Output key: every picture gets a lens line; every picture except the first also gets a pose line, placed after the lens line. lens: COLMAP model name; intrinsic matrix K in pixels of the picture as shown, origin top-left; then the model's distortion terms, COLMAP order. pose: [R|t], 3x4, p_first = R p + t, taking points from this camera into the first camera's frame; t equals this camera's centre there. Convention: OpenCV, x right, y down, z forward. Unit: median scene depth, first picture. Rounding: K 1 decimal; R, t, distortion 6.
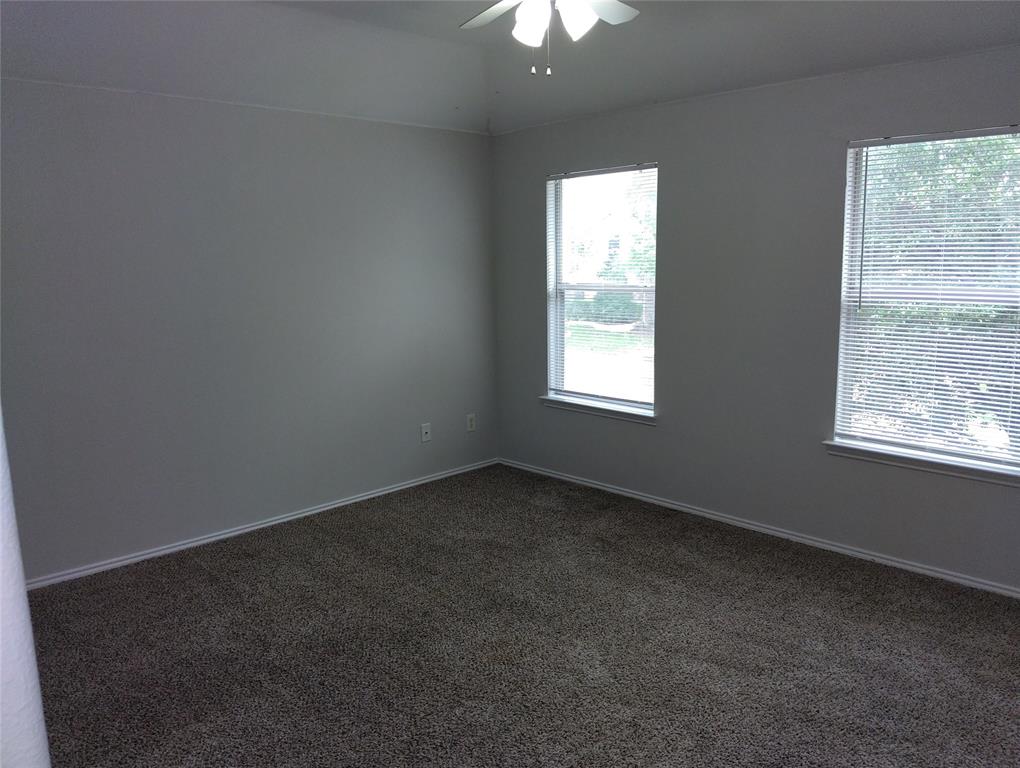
lens RADIAL K [[783.5, 0, 511.3], [0, 783.5, 374.7], [0, 0, 1]] dist [0.045682, -0.107675]
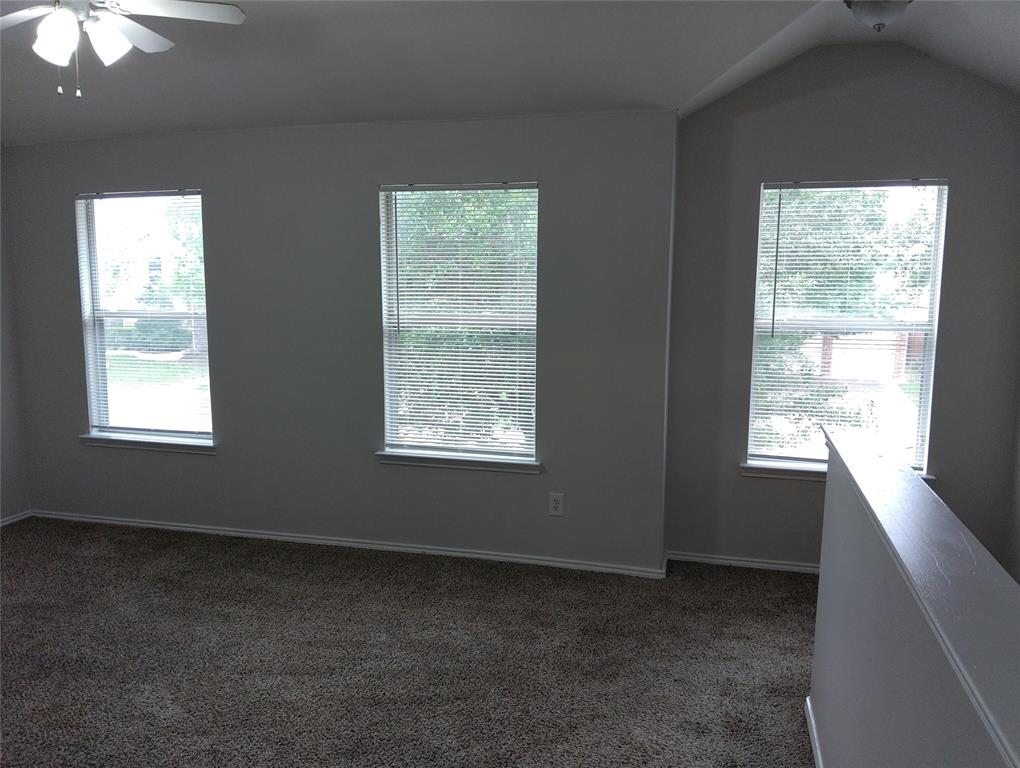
lens RADIAL K [[783.5, 0, 511.3], [0, 783.5, 374.7], [0, 0, 1]] dist [0.045682, -0.107675]
pose [[0.852121, -0.048826, 0.521063, -0.011076], [0.064983, 0.997805, -0.012770, 0.001591], [-0.519295, 0.044742, 0.853423, -0.046476]]
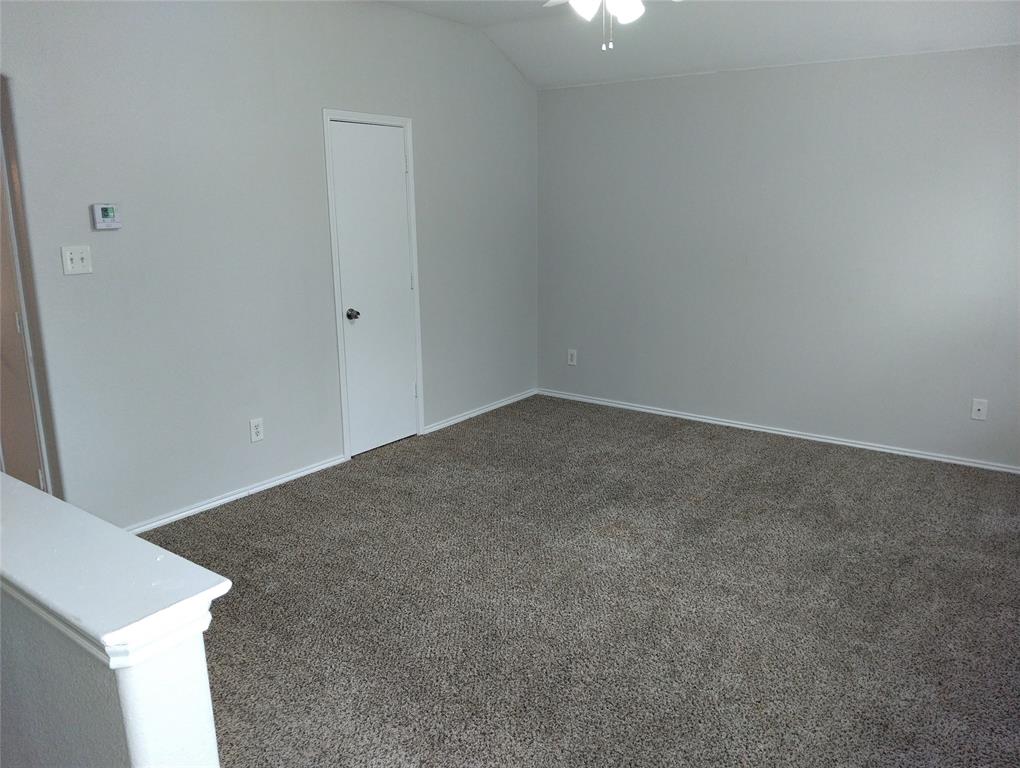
lens RADIAL K [[783.5, 0, 511.3], [0, 783.5, 374.7], [0, 0, 1]] dist [0.045682, -0.107675]
pose [[0.179341, 0.233159, -0.955758, 0.790175], [-0.152978, 0.966301, 0.207026, -0.081132], [0.971820, 0.109082, 0.208966, 0.413464]]
